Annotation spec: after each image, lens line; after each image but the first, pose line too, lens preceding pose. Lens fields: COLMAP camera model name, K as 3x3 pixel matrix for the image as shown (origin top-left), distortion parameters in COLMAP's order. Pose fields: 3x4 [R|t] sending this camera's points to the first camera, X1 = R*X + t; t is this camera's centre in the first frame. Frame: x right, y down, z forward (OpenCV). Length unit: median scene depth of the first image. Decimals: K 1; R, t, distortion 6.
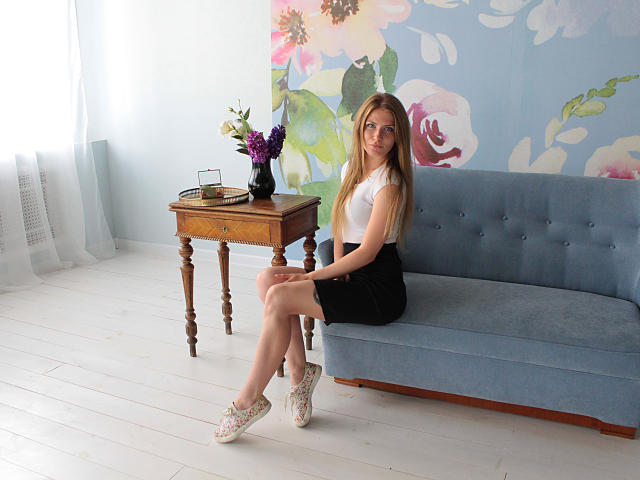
lens RADIAL K [[717.3, 0, 351.8], [0, 717.3, 256.9], [0, 0, 1]] dist [-0.134567, 0.000000]
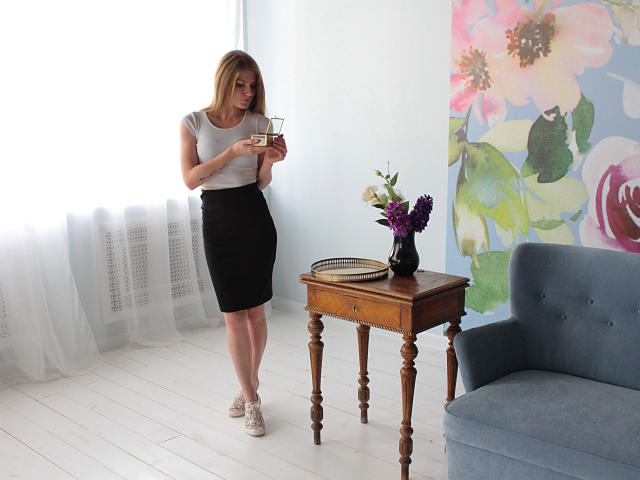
lens RADIAL K [[914.8, 0, 321.2], [0, 914.8, 241.4], [0, 0, 1]] dist [-0.086419, 0.000000]
pose [[0.942252, 0.059027, -0.329663, 0.131650], [-0.083193, 0.994745, -0.059674, -0.041607], [0.324408, 0.083654, 0.942211, -0.091962]]
